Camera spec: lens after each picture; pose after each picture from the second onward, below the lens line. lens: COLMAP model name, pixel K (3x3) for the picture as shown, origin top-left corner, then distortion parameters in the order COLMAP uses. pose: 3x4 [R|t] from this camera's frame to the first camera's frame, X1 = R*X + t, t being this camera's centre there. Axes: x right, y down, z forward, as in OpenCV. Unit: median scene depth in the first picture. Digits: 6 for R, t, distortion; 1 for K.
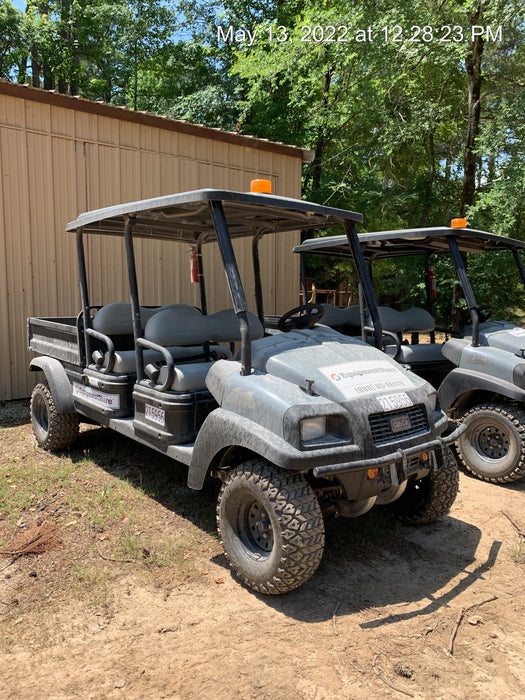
lens RADIAL K [[537.5, 0, 267.9], [0, 537.5, 352.4], [0, 0, 1]] dist [0.003910, -0.011462]
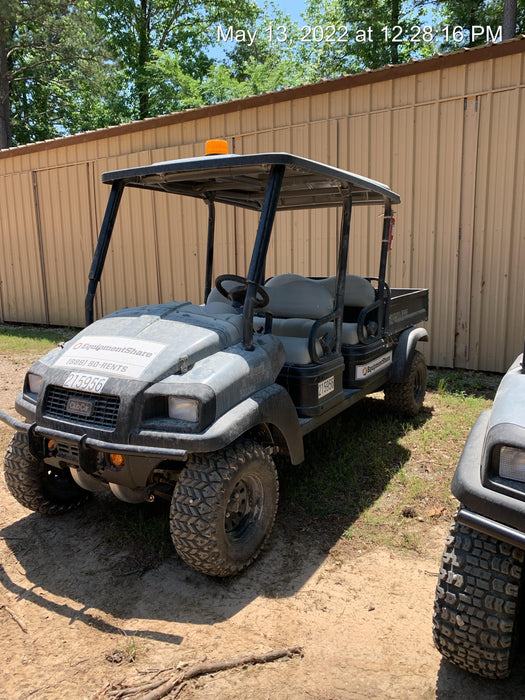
lens RADIAL K [[537.5, 0, 264.7], [0, 537.5, 351.3], [0, 0, 1]] dist [0.003910, -0.011462]
pose [[0.298916, 0.135529, -0.944606, 1.171684], [-0.087348, 0.989594, 0.114343, -0.090344], [0.950273, 0.048331, 0.307643, 1.000236]]
